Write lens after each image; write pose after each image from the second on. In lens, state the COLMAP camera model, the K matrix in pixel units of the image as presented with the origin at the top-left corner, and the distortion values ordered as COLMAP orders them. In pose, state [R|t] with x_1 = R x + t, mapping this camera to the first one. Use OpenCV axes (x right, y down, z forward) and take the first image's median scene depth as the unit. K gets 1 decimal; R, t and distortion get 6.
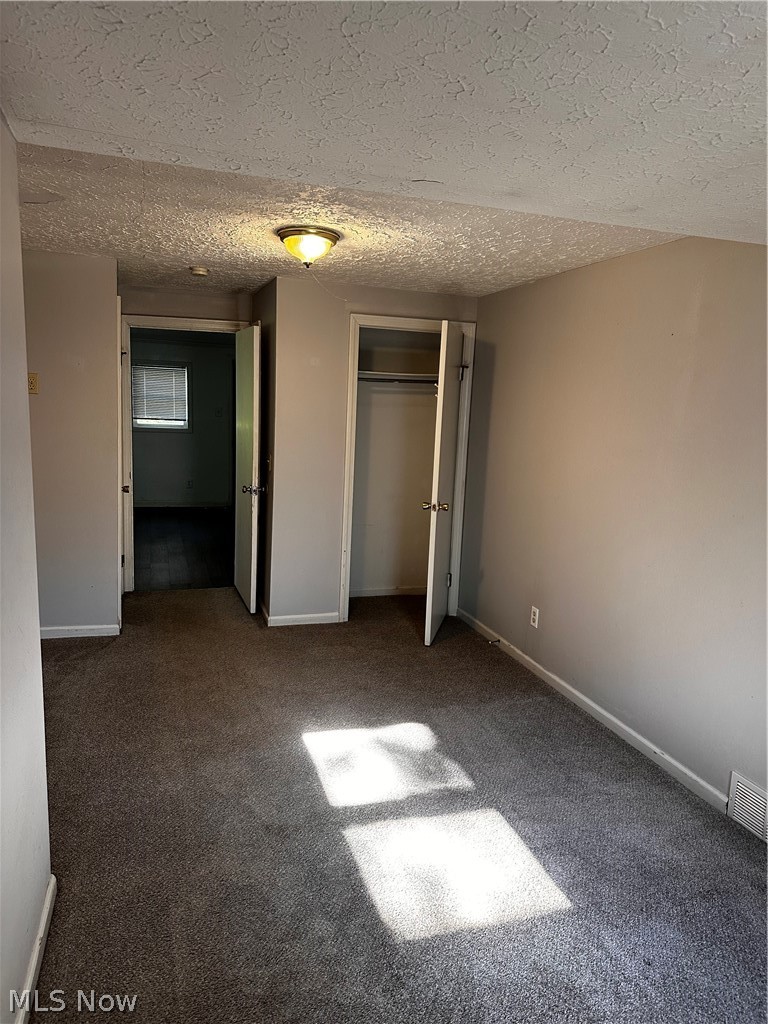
lens RADIAL K [[718.5, 0, 383.5], [0, 718.5, 512.1], [0, 0, 1]] dist [0.066263, -0.064349]
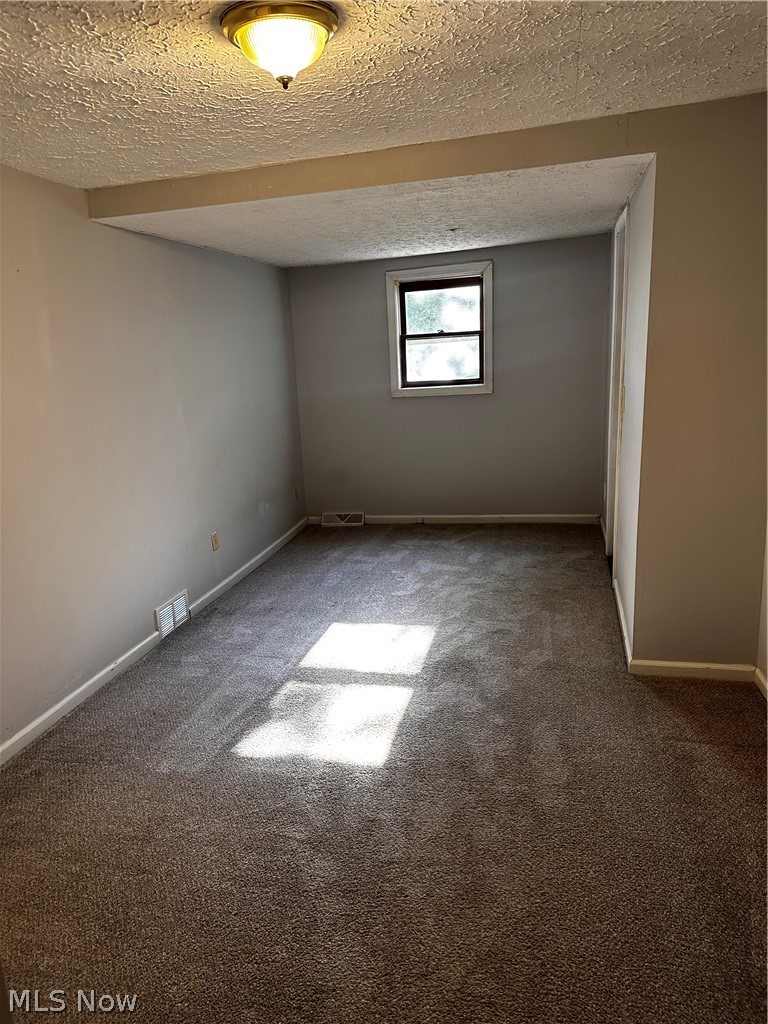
lens RADIAL K [[718.5, 0, 382.5], [0, 718.5, 512.7], [0, 0, 1]] dist [0.066263, -0.064349]
pose [[-0.864774, -0.110321, 0.489893, -0.487224], [0.089423, 0.926144, 0.366415, -0.251600], [-0.494135, 0.360674, -0.791041, 1.577225]]
